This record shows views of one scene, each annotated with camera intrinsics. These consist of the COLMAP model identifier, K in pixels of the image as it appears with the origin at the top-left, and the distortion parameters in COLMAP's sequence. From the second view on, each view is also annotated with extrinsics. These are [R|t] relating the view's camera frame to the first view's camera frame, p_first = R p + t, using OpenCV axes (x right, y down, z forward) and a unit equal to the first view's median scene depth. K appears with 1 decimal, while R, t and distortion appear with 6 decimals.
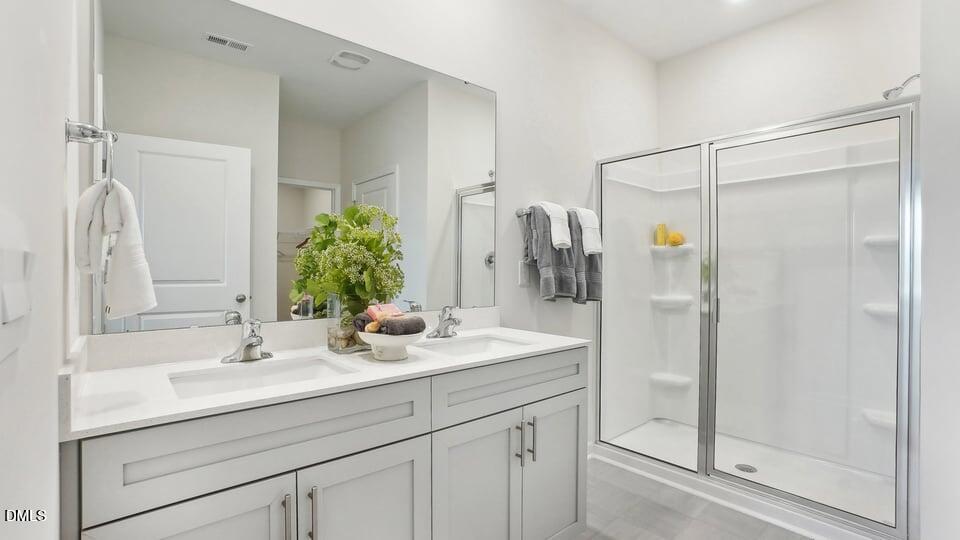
lens RADIAL K [[449.7, 0, 484.3], [0, 449.7, 262.9], [0, 0, 1]] dist [-0.002906, -0.000009]
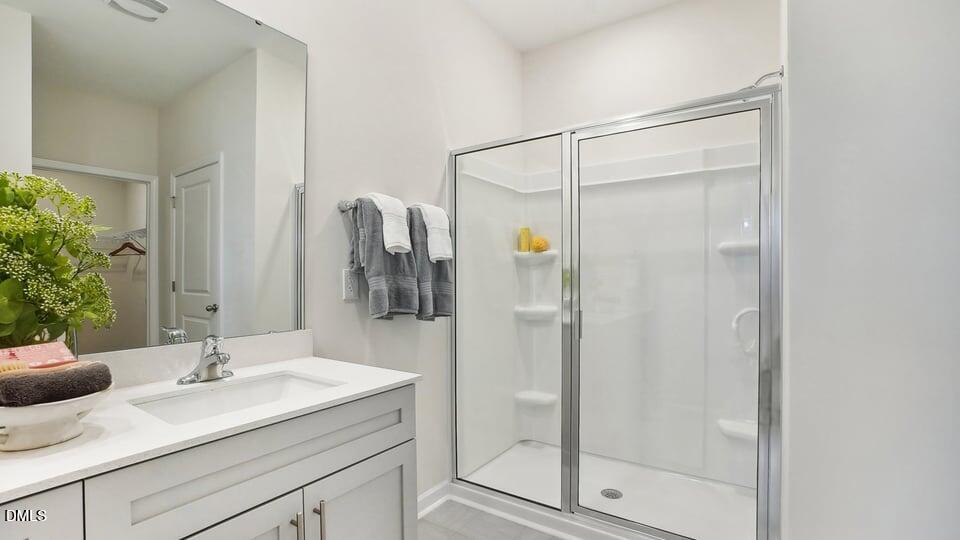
lens RADIAL K [[442.9, 0, 480.0], [0, 442.9, 270.0], [0, 0, 1]] dist [0.025780, -0.000040]
pose [[0.971536, -0.004995, 0.236839, 0.120226], [0.005970, 0.999976, -0.003398, 0.001763], [-0.236817, 0.004715, 0.971543, 0.194567]]
